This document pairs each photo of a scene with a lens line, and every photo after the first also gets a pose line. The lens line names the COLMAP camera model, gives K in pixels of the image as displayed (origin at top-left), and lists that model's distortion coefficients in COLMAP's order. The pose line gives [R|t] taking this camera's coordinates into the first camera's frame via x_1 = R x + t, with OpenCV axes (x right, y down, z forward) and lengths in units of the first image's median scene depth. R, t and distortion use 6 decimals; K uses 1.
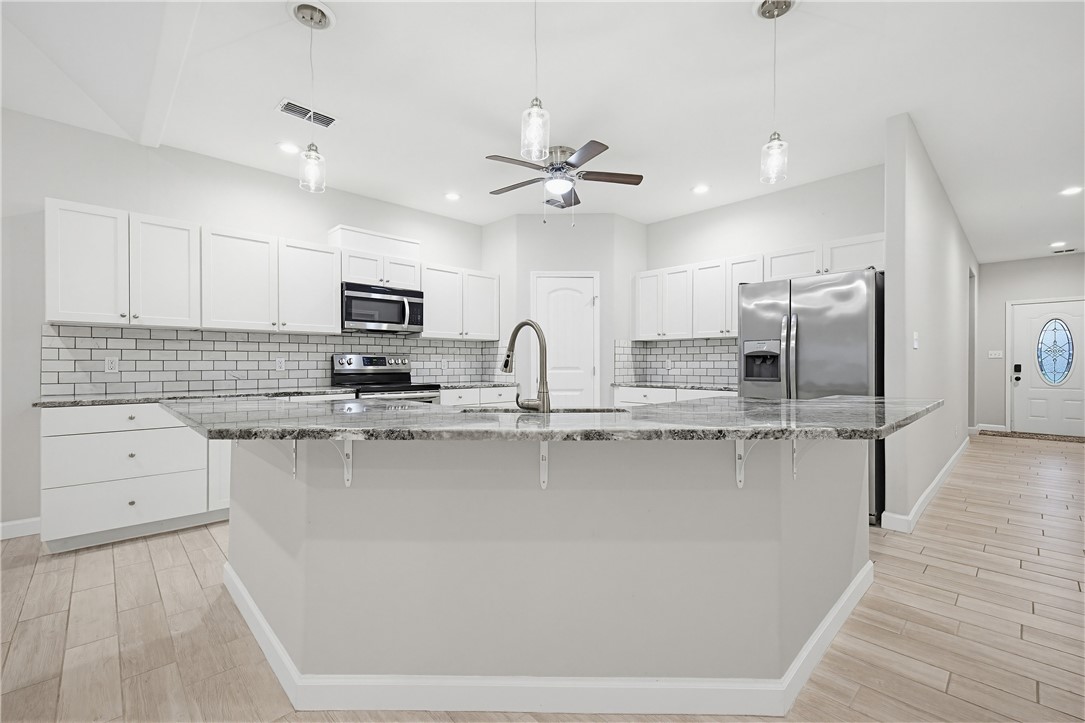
lens RADIAL K [[461.1, 0, 553.8], [0, 461.1, 363.8], [0, 0, 1]] dist [0.000568, 0.000208]
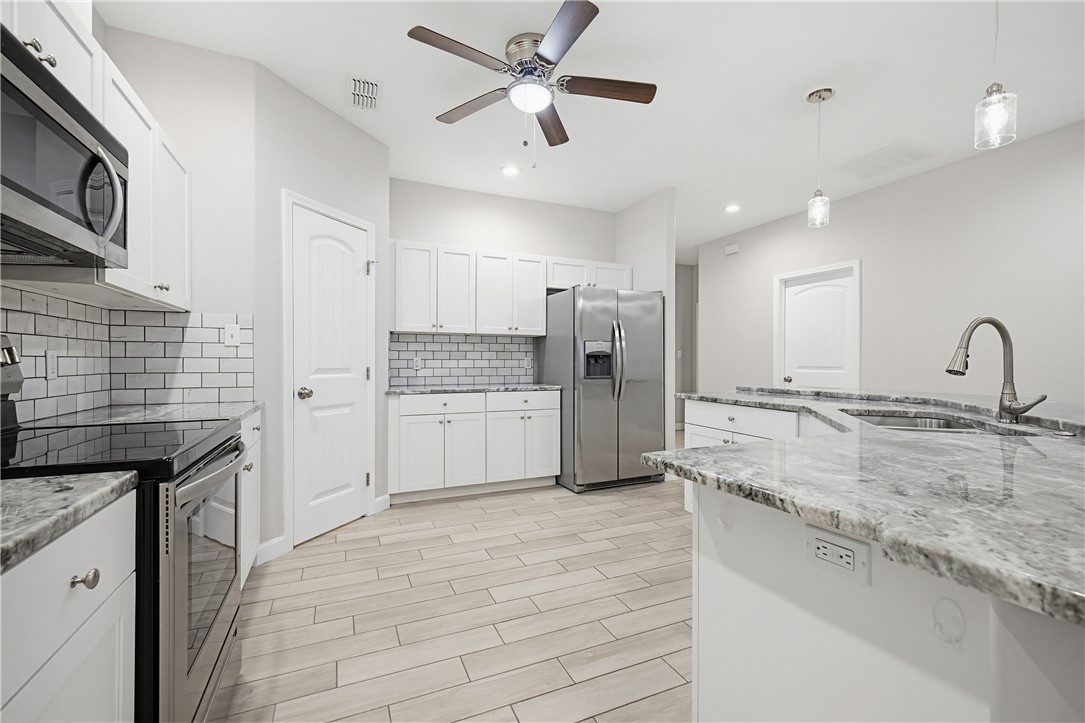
lens RADIAL K [[461.1, 0, 536.4], [0, 461.1, 359.9], [0, 0, 1]] dist [0.000568, 0.000208]
pose [[0.361182, 0.003391, 0.932489, -0.457773], [-0.000413, 0.999994, -0.003476, -0.002060], [-0.932495, 0.000870, 0.361181, 0.560861]]
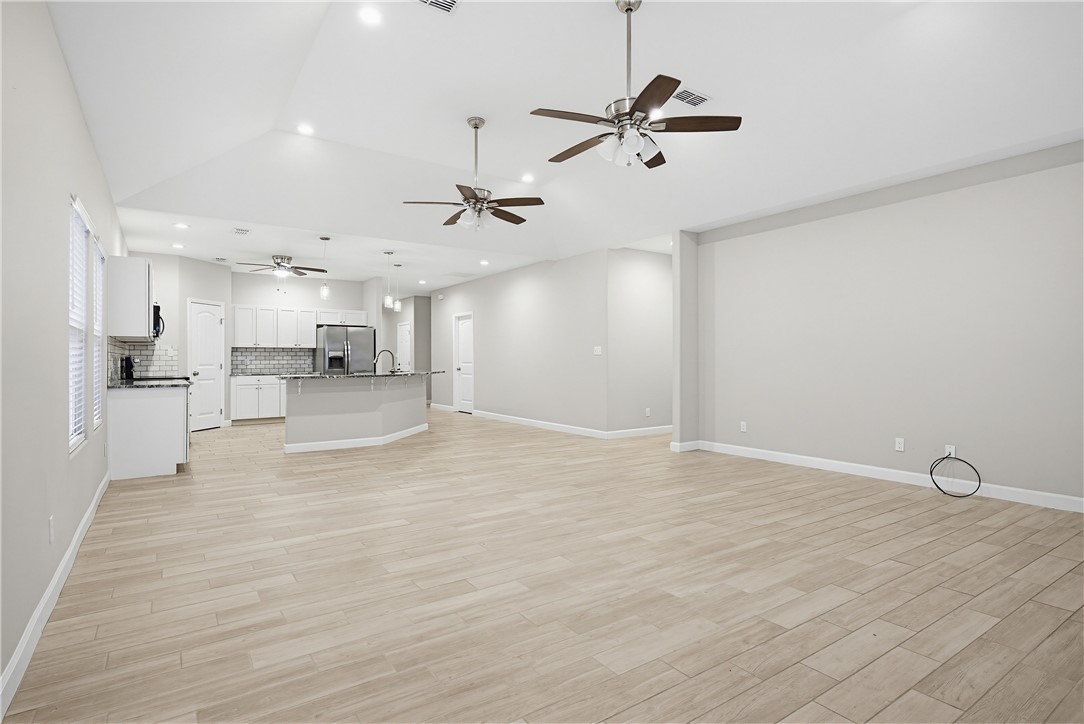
lens RADIAL K [[547.6, 0, 529.3], [0, 547.6, 353.5], [0, 0, 1]] dist [0.011077, 0.000106]
pose [[0.196486, 0.008469, 0.980470, -1.571520], [0.005391, 0.999938, -0.009717, -0.004936], [-0.980492, 0.007195, 0.196428, -0.383026]]
